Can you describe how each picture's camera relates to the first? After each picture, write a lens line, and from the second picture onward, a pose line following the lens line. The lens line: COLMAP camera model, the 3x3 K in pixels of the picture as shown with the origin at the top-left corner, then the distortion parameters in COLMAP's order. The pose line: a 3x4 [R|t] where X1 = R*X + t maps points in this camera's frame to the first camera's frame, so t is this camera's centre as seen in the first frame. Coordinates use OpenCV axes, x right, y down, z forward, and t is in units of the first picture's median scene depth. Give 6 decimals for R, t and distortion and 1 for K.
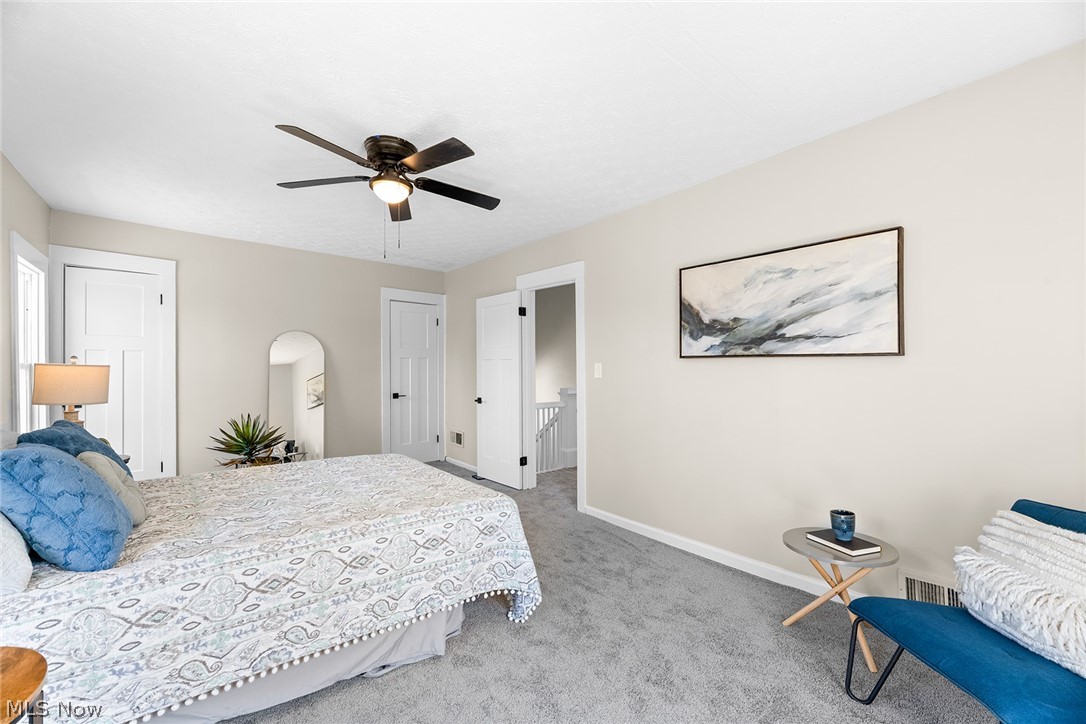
lens RADIAL K [[422.2, 0, 539.5], [0, 422.2, 382.9], [0, 0, 1]] dist [-0.000487, 0.005137]
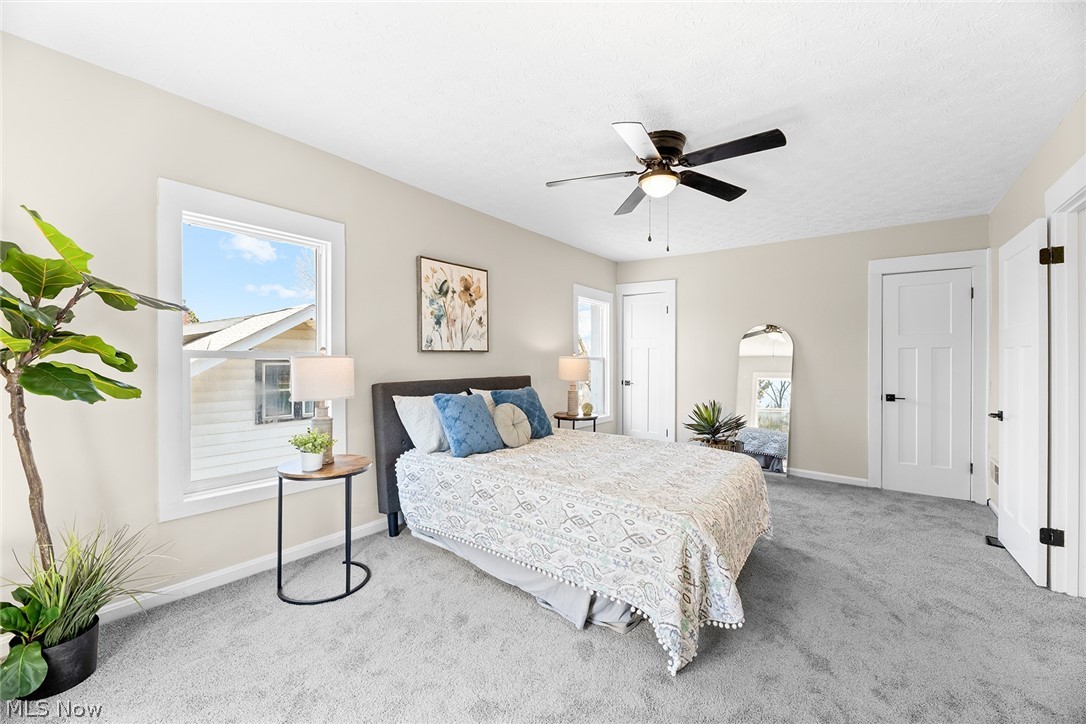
lens RADIAL K [[437.1, 0, 544.6], [0, 437.1, 363.2], [0, 0, 1]] dist [-0.008487, -0.000088]
pose [[0.260415, 0.006309, -0.965476, 0.722060], [-0.036840, 0.999315, -0.003406, -0.017383], [0.964794, 0.036455, 0.260469, 0.543197]]
